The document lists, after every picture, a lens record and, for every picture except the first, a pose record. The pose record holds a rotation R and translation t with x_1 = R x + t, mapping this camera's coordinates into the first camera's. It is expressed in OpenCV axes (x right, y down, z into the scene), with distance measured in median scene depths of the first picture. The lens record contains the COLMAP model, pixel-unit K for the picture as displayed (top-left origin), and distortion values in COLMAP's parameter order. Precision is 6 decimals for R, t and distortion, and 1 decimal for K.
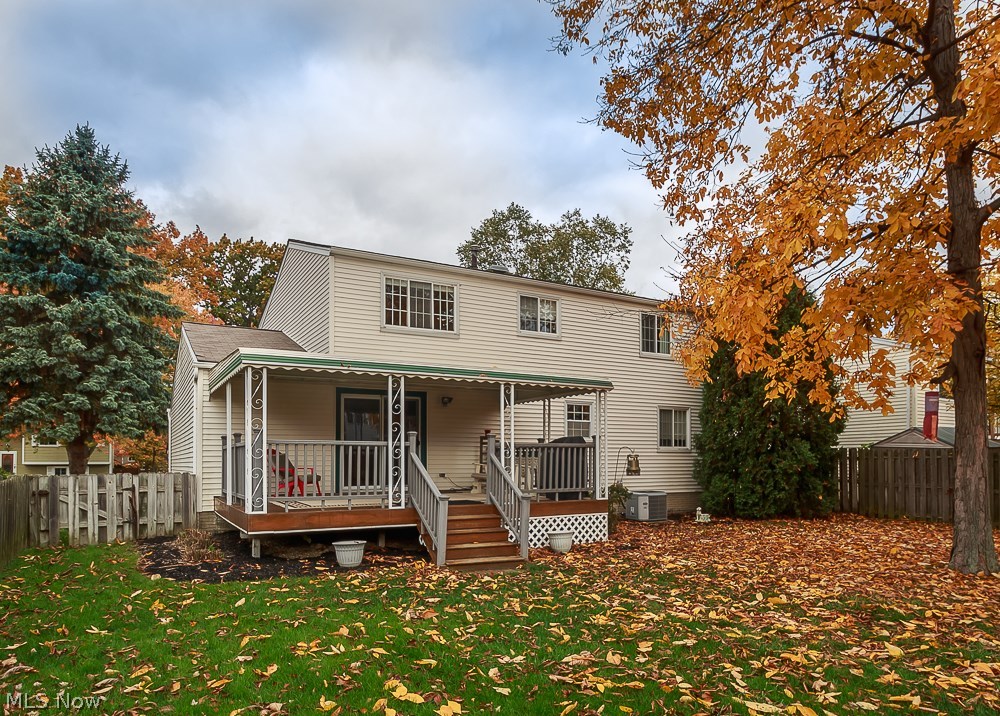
lens RADIAL K [[635.4, 0, 498.5], [0, 635.4, 456.4], [0, 0, 1]] dist [-0.004627, -0.000930]
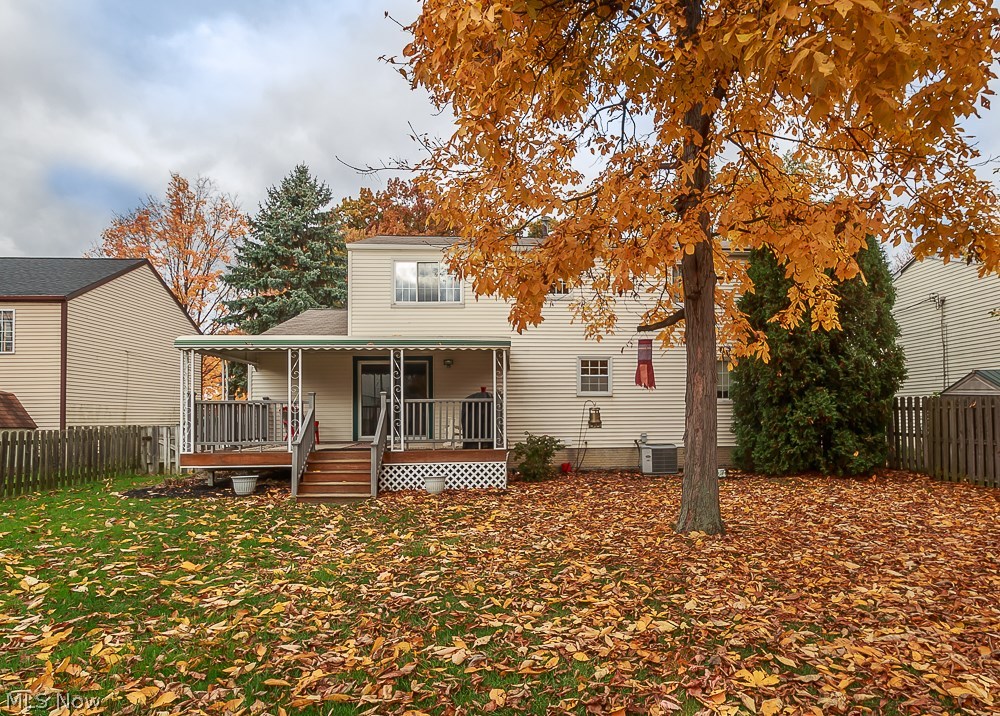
lens RADIAL K [[605.2, 0, 498.2], [0, 605.2, 408.5], [0, 0, 1]] dist [-0.007584, -0.000542]
pose [[0.907656, -0.010189, -0.419591, 0.483020], [0.008429, 0.999946, -0.006049, 0.002905], [0.419630, 0.001953, 0.907693, 0.043508]]
